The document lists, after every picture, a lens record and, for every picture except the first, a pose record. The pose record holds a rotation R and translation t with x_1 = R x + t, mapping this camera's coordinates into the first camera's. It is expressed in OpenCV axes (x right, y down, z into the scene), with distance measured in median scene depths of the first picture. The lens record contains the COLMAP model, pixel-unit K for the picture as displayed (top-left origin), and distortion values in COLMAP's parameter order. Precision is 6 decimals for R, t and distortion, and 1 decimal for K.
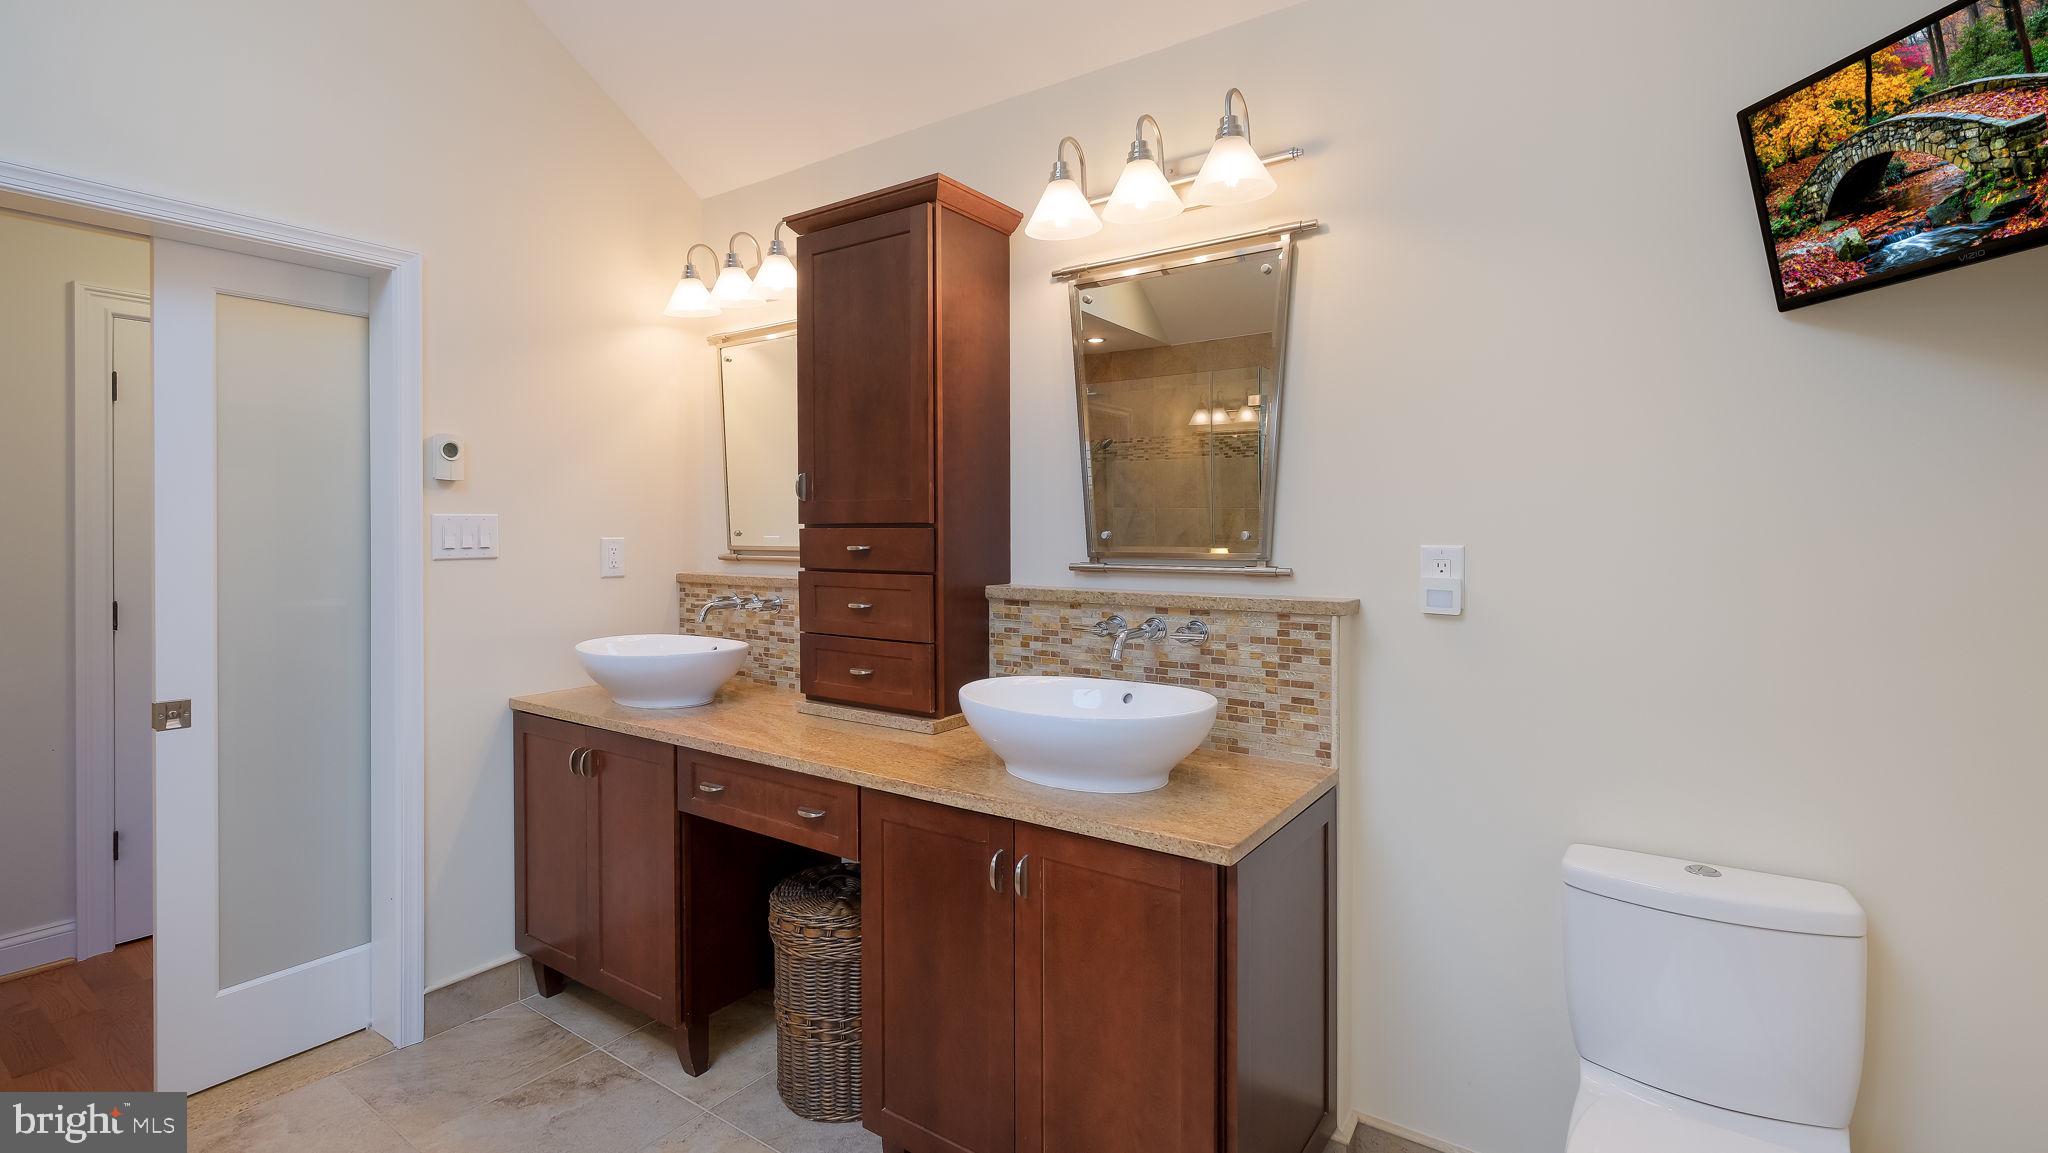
lens RADIAL K [[932.1, 0, 983.0], [0, 932.1, 532.2], [0, 0, 1]] dist [-0.012905, -0.018457]
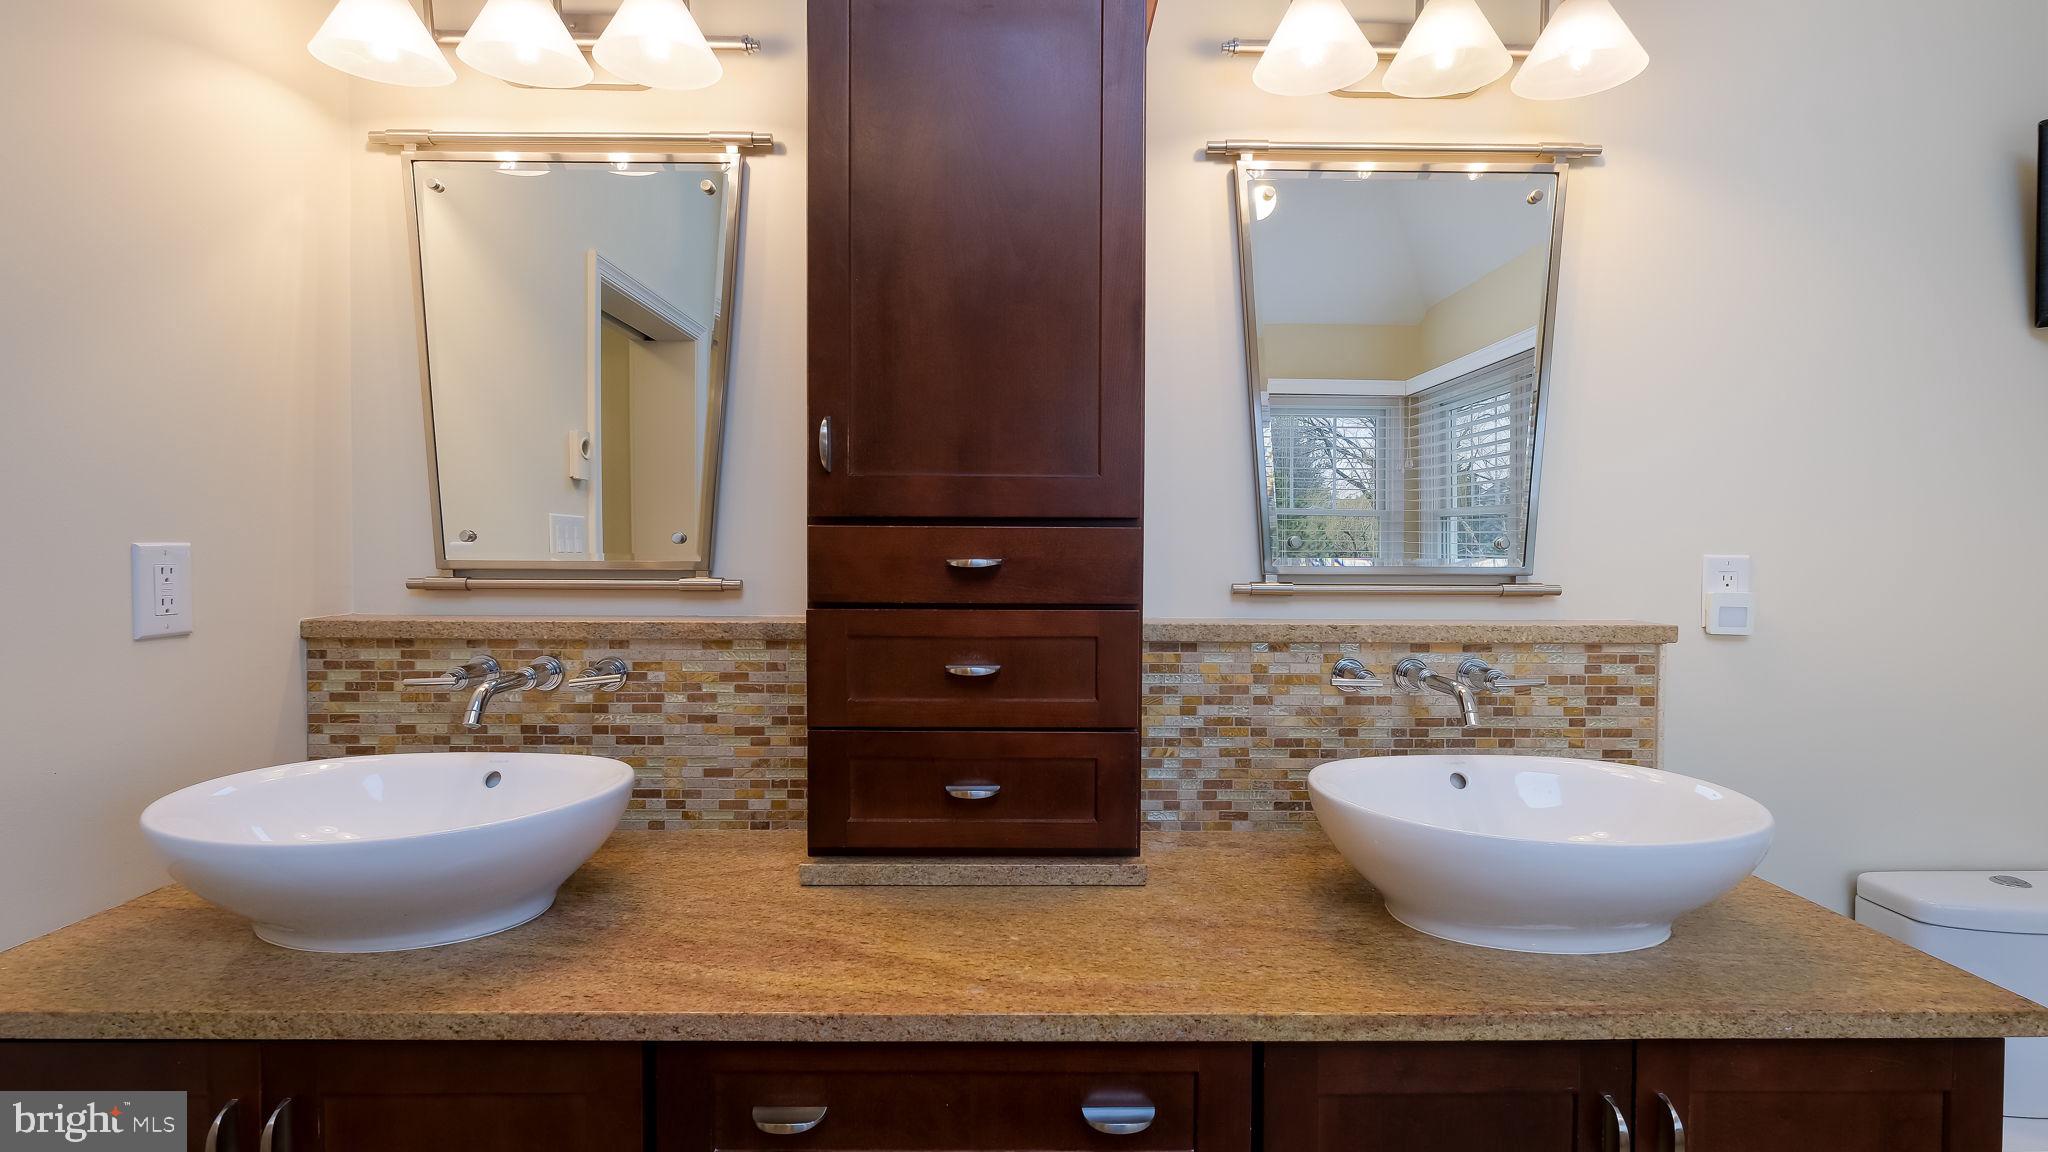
lens RADIAL K [[928.7, 0, 1021.7], [0, 928.7, 558.2], [0, 0, 1]] dist [-0.002855, -0.000513]
pose [[0.799676, -0.002497, 0.600426, -0.494795], [-0.004788, 0.999933, 0.010535, 0.009929], [-0.600412, -0.011300, 0.799611, 0.634986]]
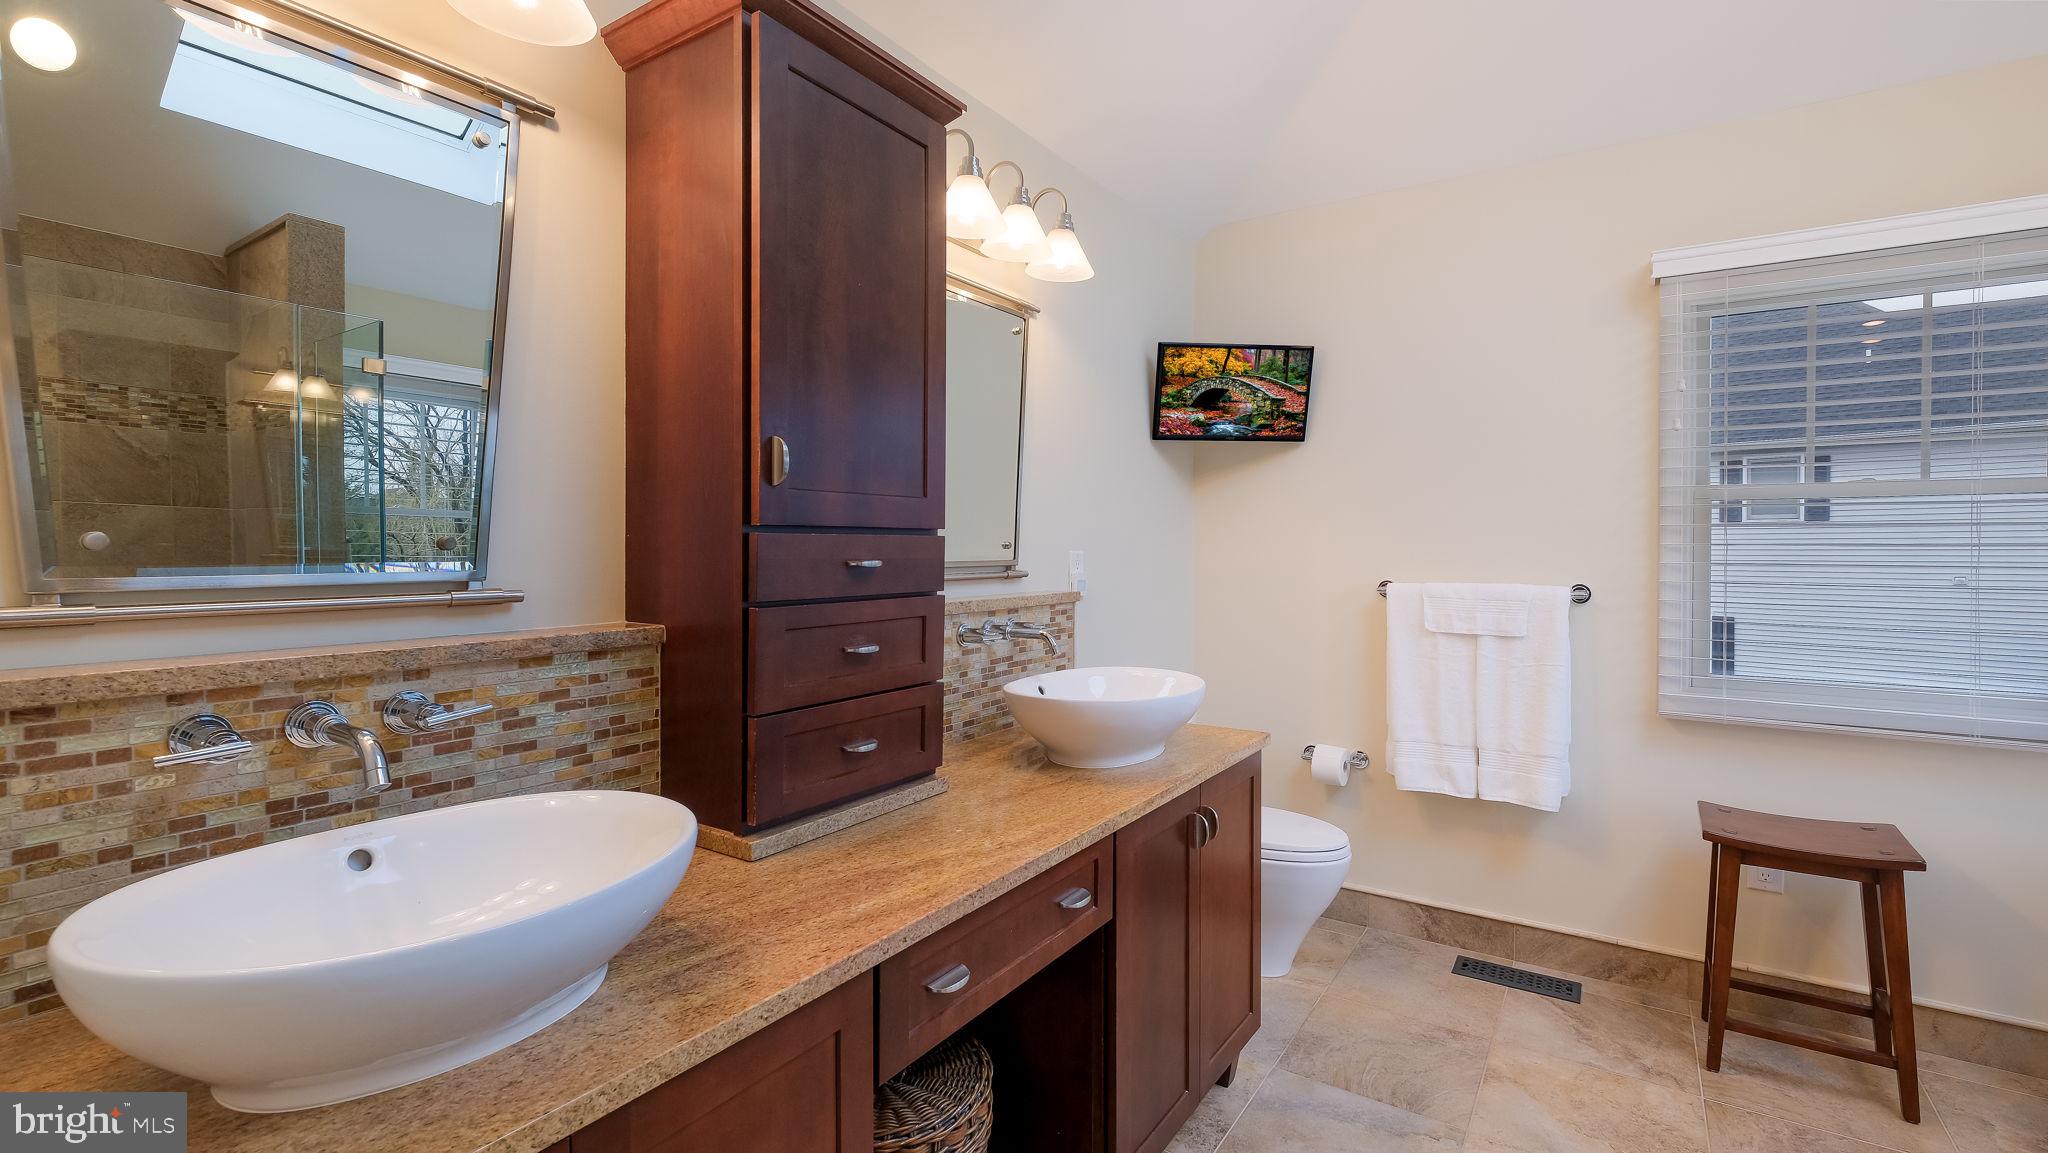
lens RADIAL K [[906.6, 0, 1025.8], [0, 906.6, 551.6], [0, 0, 1]] dist [-0.012887, -0.000256]
pose [[-0.052497, -0.000652, 0.998621, -0.907308], [0.007805, 0.999969, 0.001063, 0.010440], [-0.998591, 0.007850, -0.052491, 1.048158]]
